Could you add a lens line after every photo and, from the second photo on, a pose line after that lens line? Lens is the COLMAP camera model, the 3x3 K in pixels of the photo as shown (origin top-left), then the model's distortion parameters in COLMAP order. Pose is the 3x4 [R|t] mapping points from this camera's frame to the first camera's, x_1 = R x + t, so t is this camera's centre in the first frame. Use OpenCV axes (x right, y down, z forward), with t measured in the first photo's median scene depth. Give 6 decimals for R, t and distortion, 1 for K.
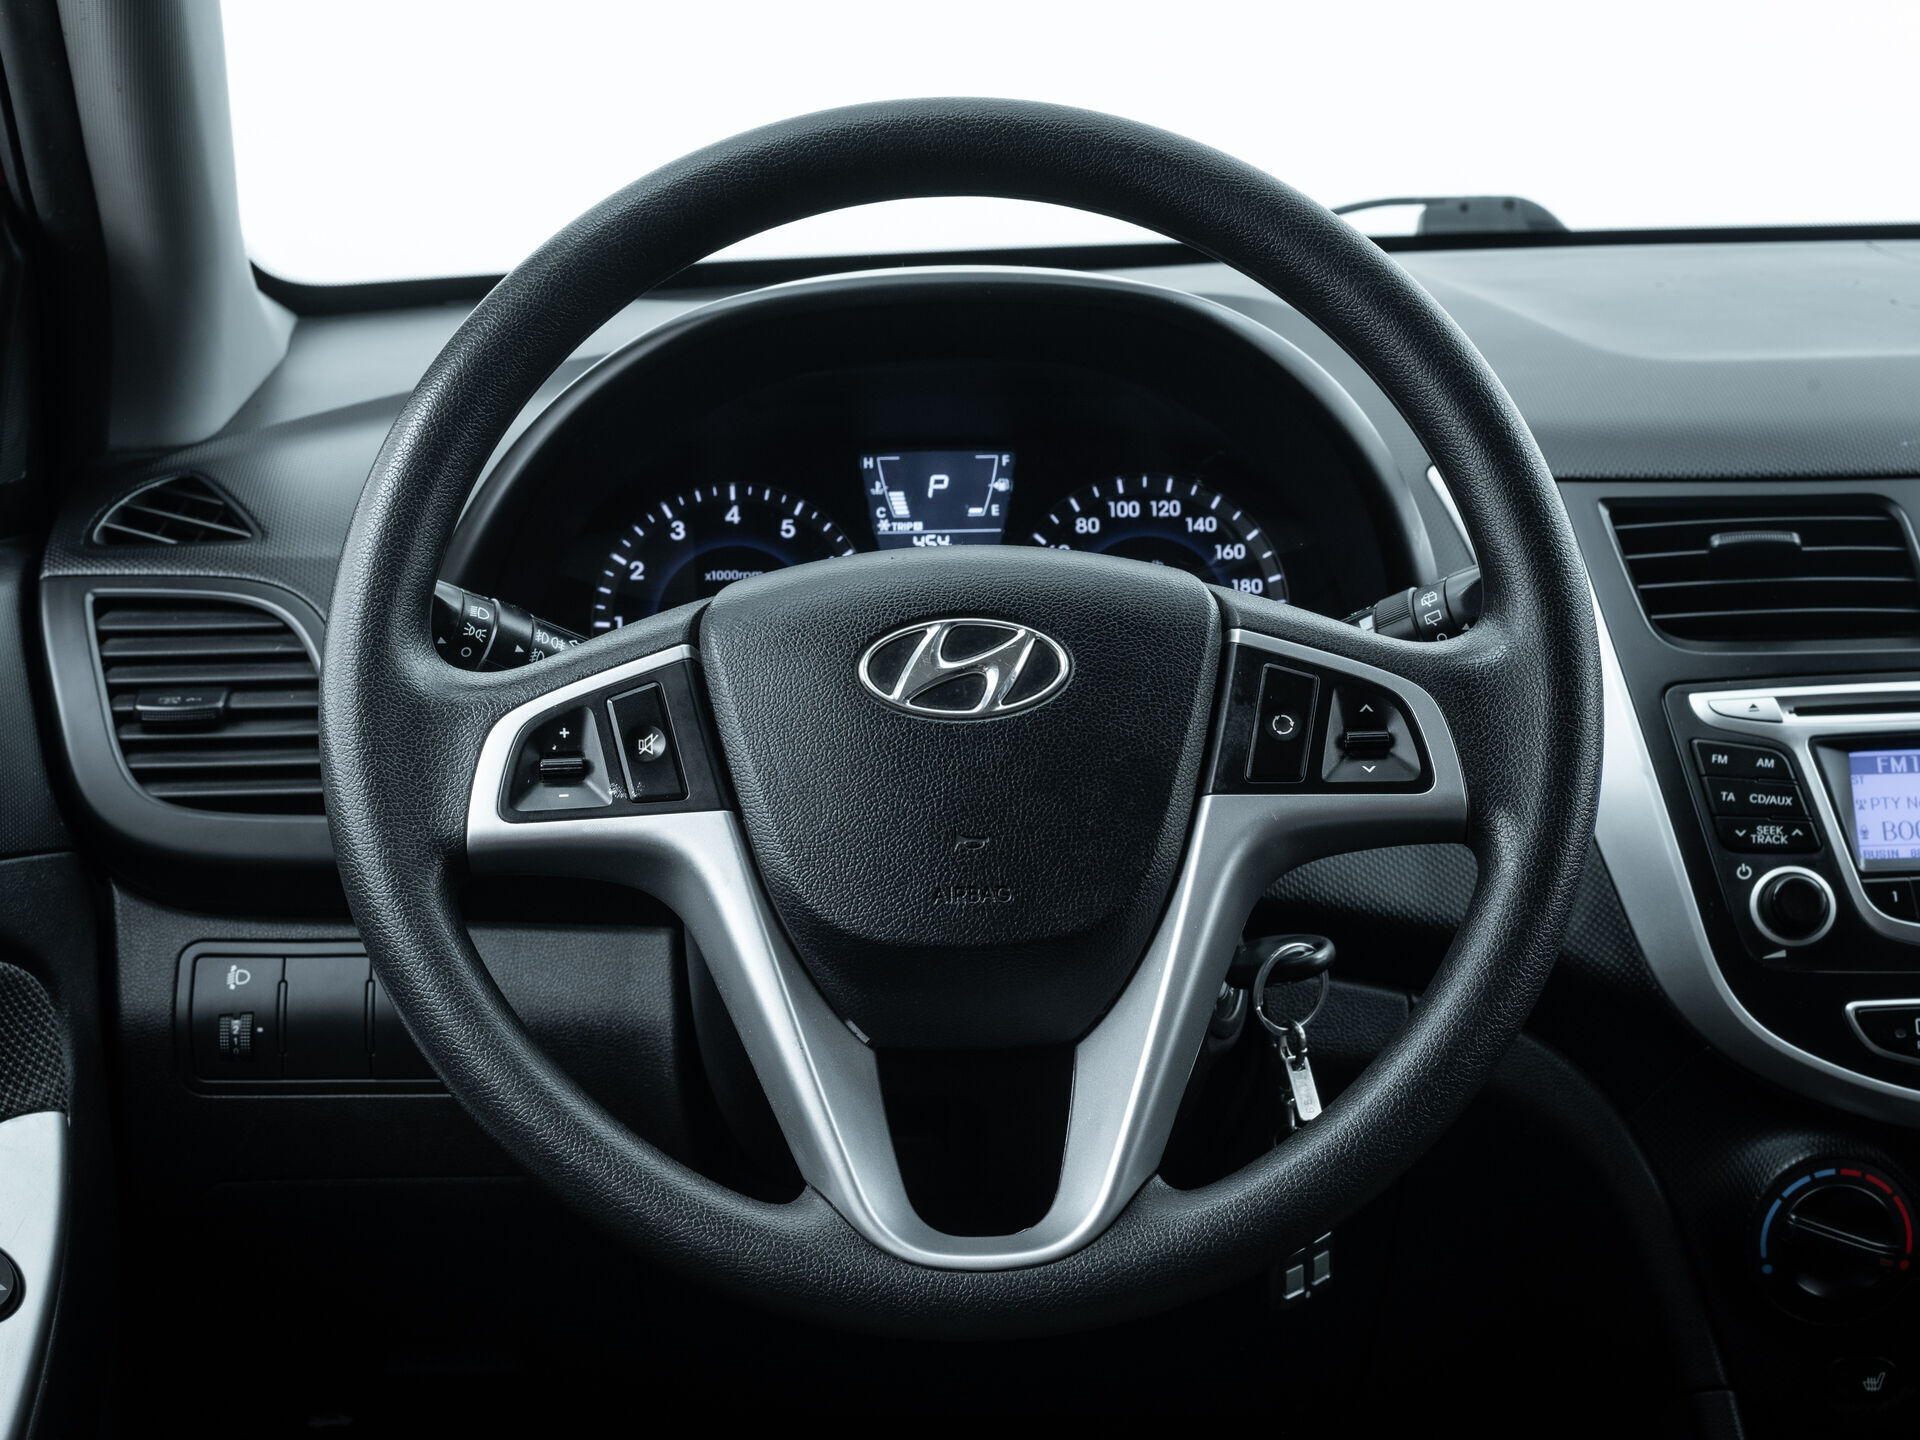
lens RADIAL K [[3153.8, 0, 992.8], [0, 3153.8, 761.4], [0, 0, 1]] dist [0.050303, 0.039122]
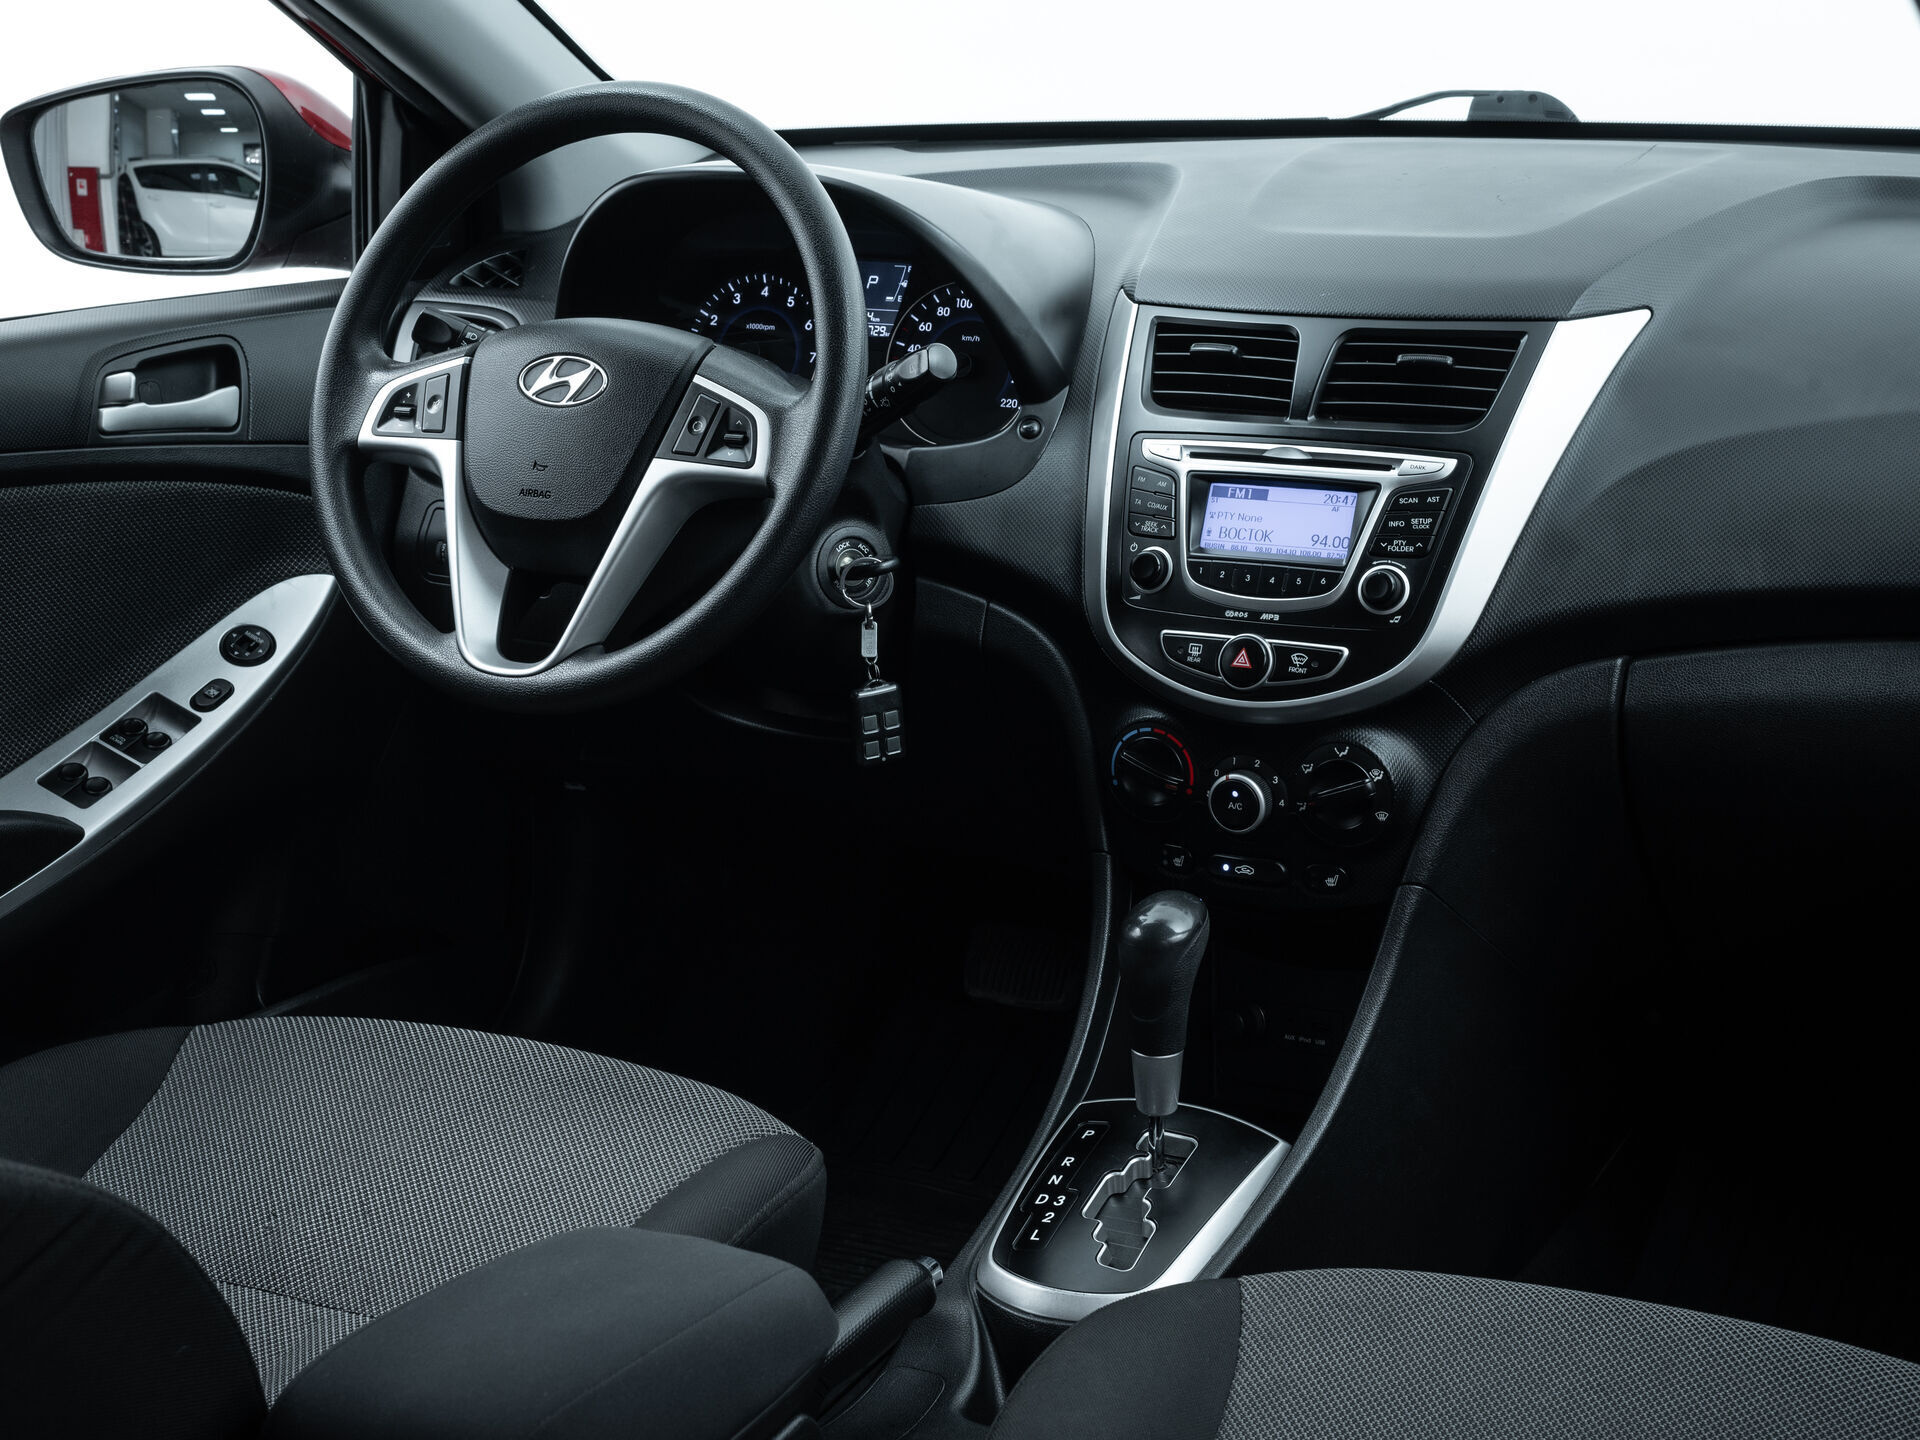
lens RADIAL K [[3123.8, 0, 960.0], [0, 3123.8, 720.0], [0, 0, 1]] dist [0.019957, -0.183557]
pose [[0.853696, 0.133589, -0.503345, 0.904778], [-0.094367, 0.990220, 0.102755, -0.032130], [0.512150, -0.040223, 0.857954, -0.420328]]
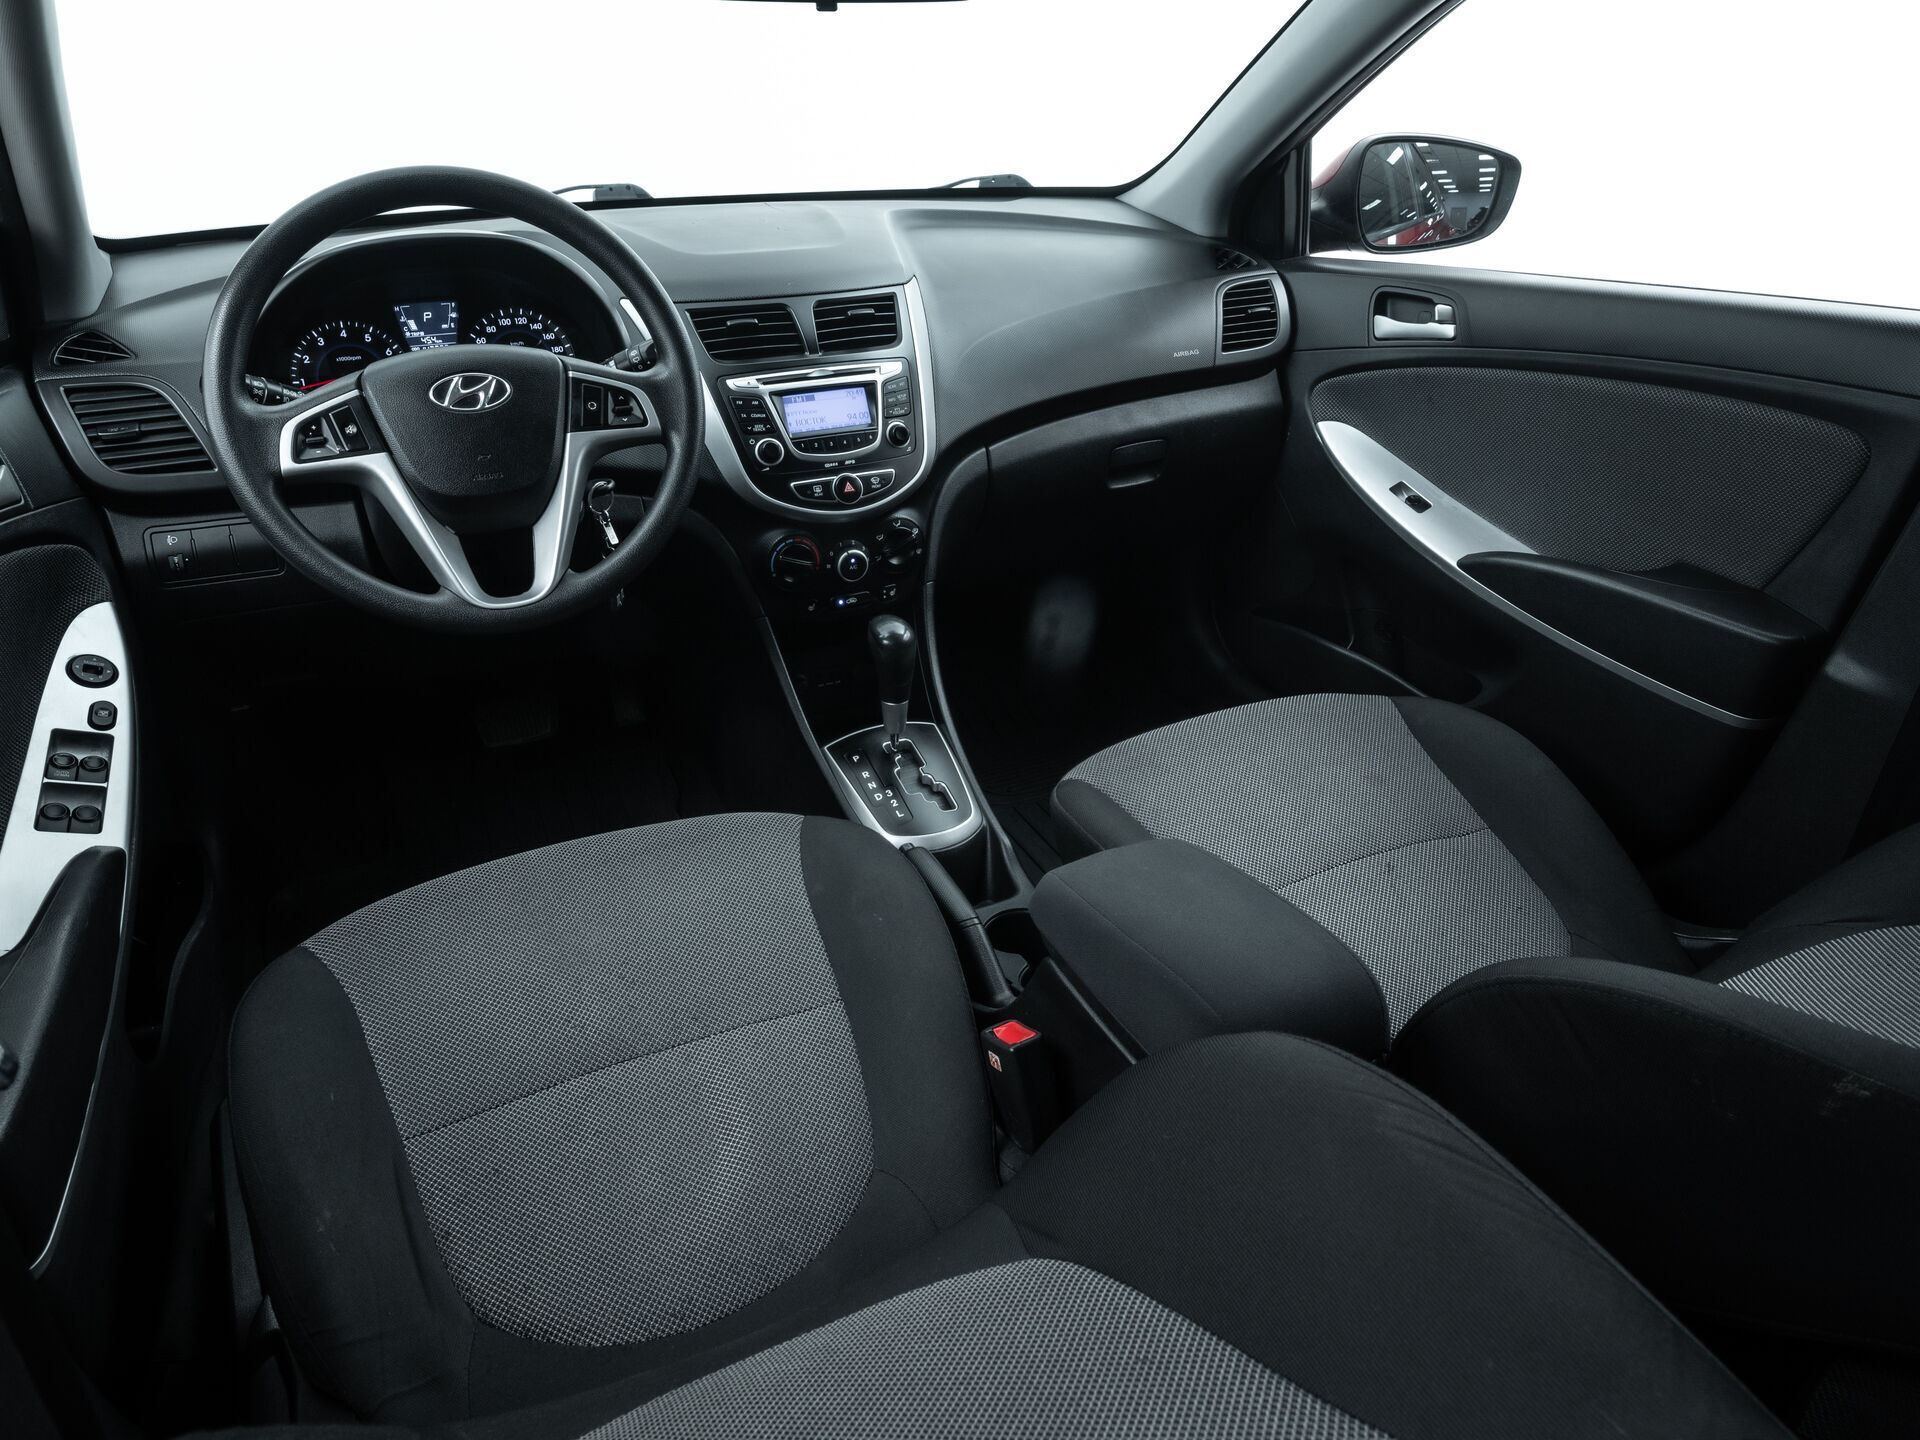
lens RADIAL K [[1248.6, 0, 956.2], [0, 1248.6, 721.5], [0, 0, 1]] dist [-0.025713, -0.003353]
pose [[0.915020, -0.169678, 0.365987, -0.049119], [0.072504, 0.961639, 0.264564, -0.006503], [-0.396839, -0.215546, 0.892222, -0.139667]]
